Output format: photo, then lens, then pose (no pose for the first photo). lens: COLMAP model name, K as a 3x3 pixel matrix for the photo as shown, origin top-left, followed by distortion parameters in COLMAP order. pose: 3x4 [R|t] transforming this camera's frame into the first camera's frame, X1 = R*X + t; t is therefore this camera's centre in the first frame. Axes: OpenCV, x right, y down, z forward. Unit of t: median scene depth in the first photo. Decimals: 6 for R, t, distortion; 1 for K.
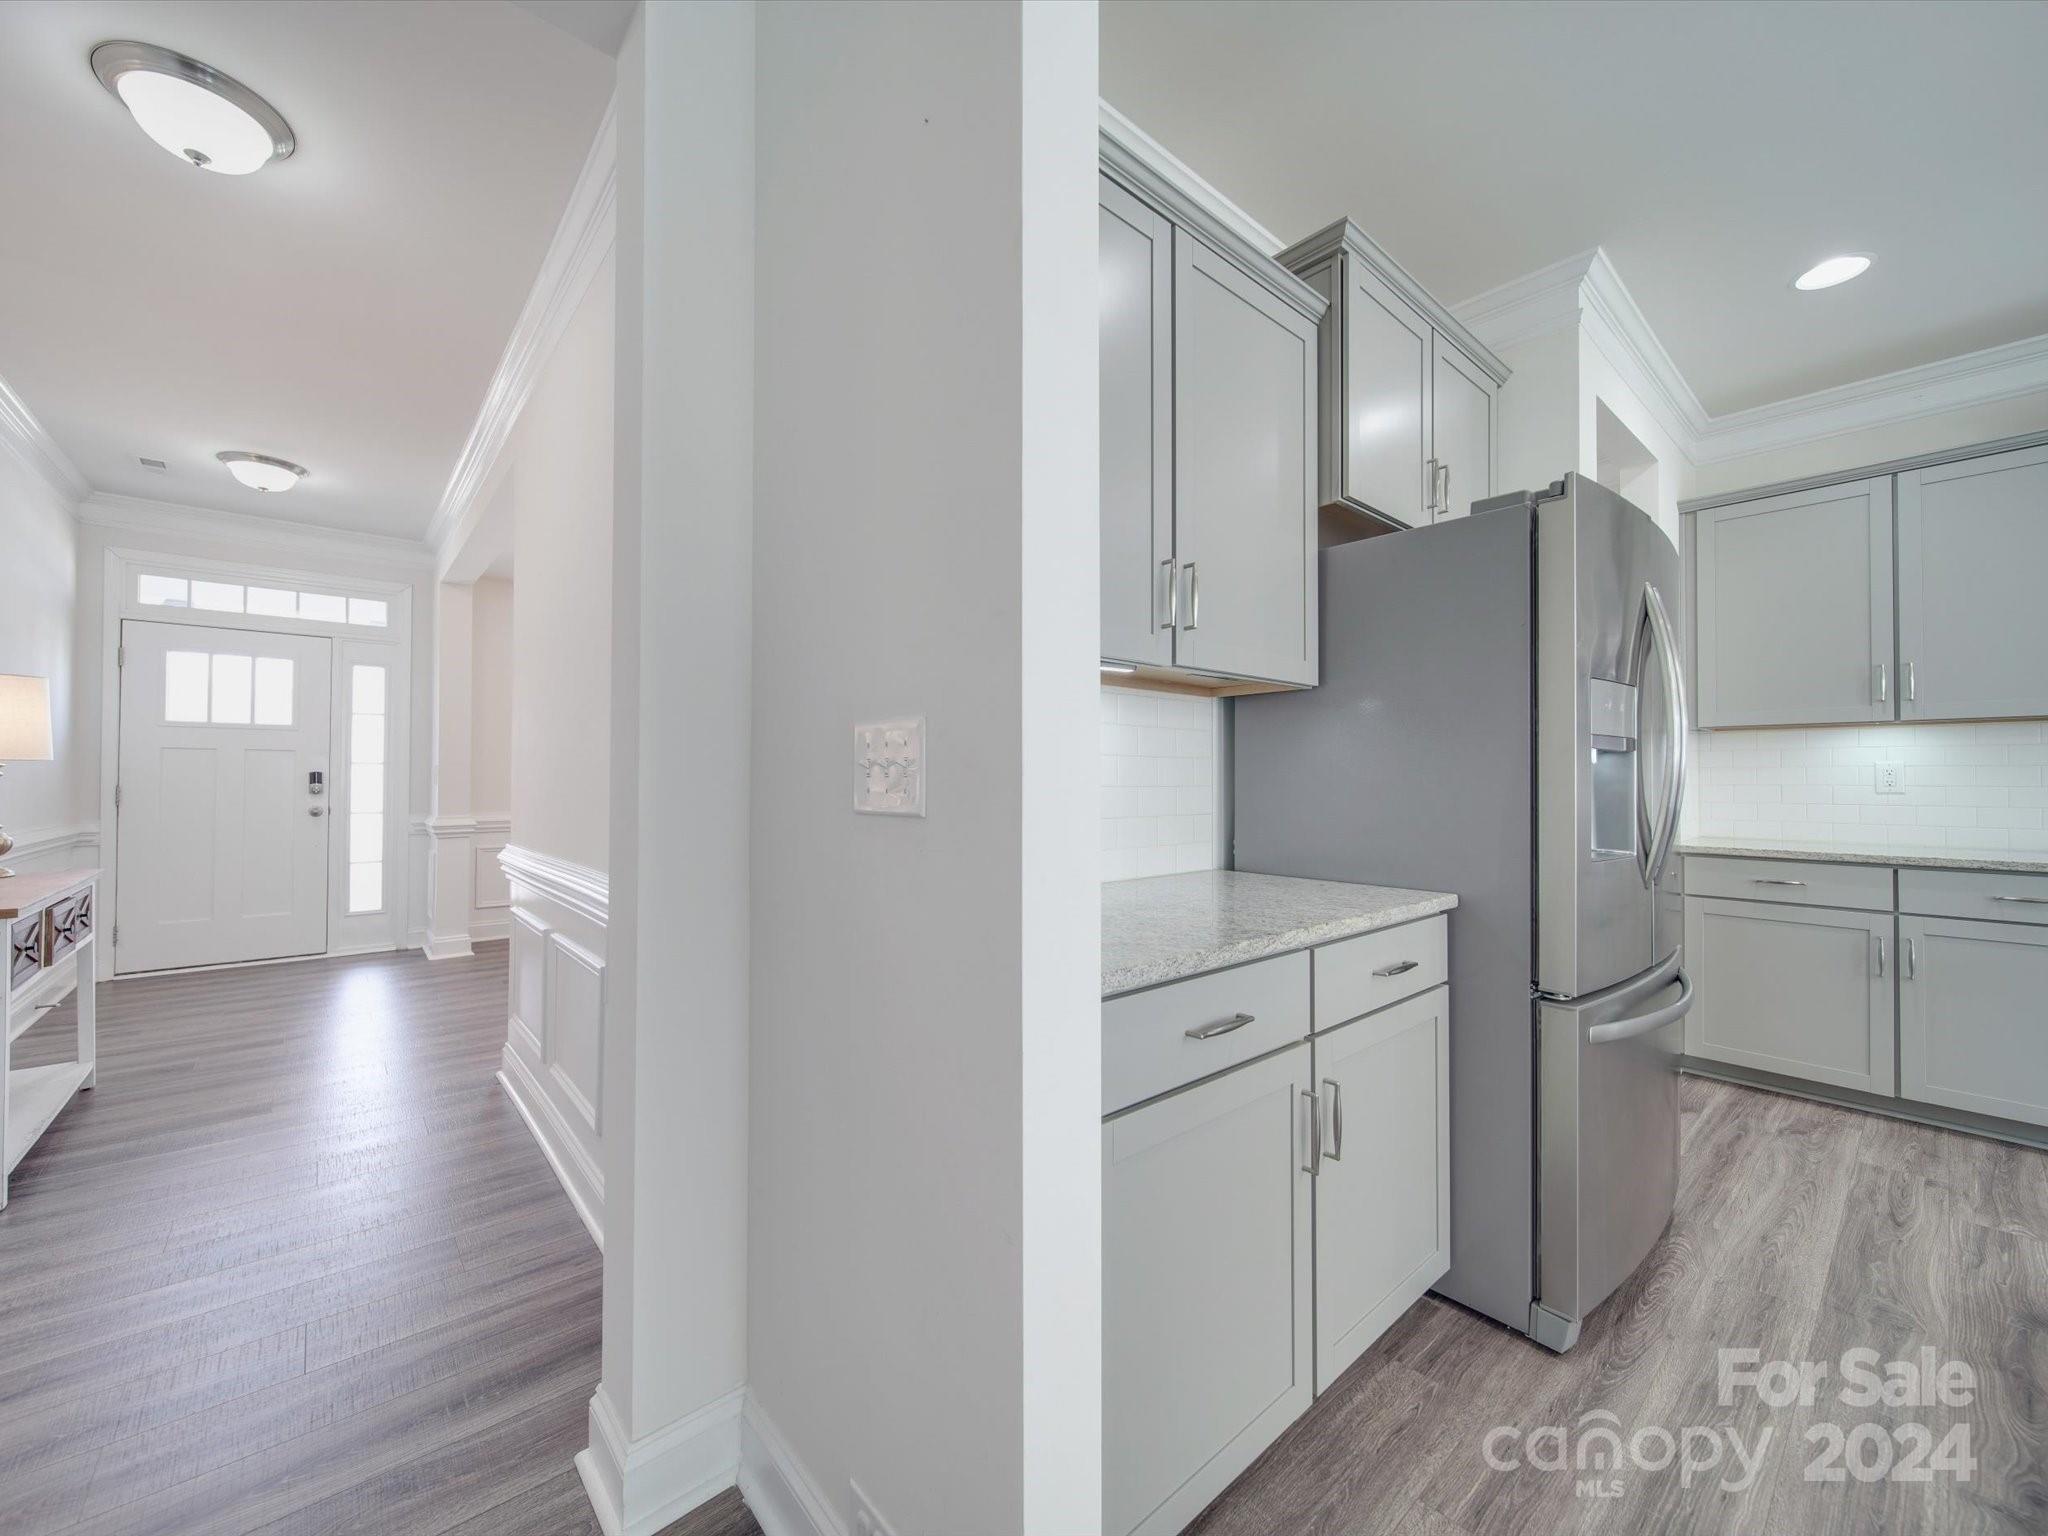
lens RADIAL K [[810.1, 0, 1031.5], [0, 810.1, 767.6], [0, 0, 1]] dist [-0.000009, -0.001325]
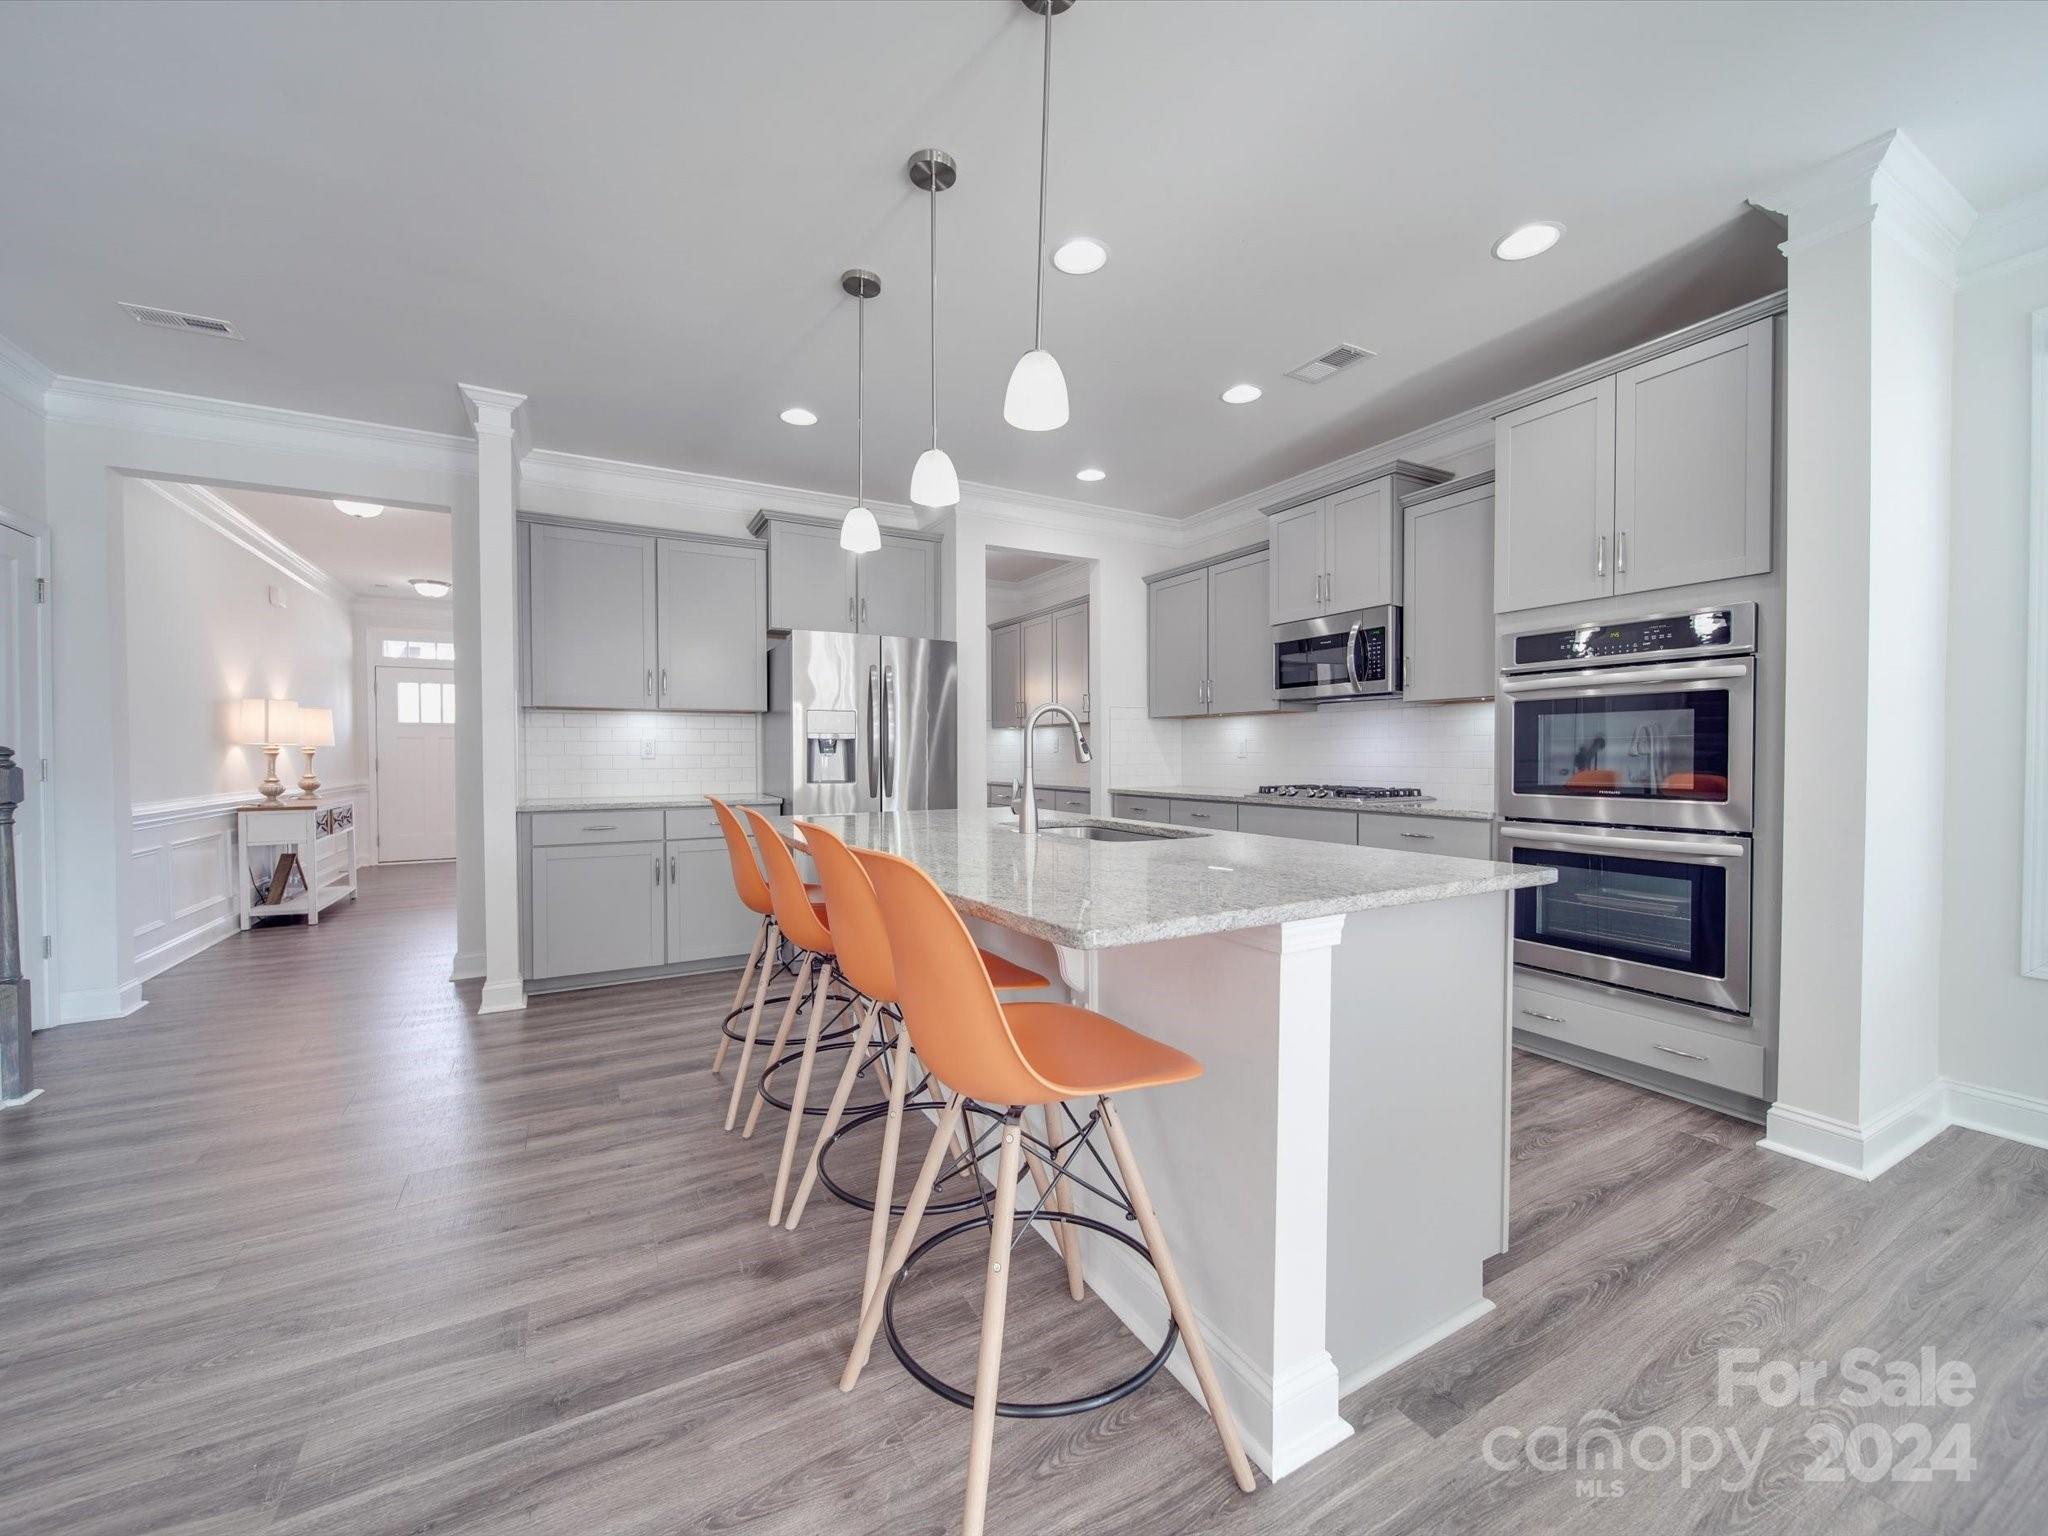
lens RADIAL K [[811.0, 0, 1025.2], [0, 811.0, 765.7], [0, 0, 1]] dist [0.001366, 0.000168]
pose [[0.977602, -0.002678, -0.210444, 1.176245], [0.009245, 0.999500, 0.030230, -0.006770], [0.210258, -0.031498, 0.977138, -0.825388]]
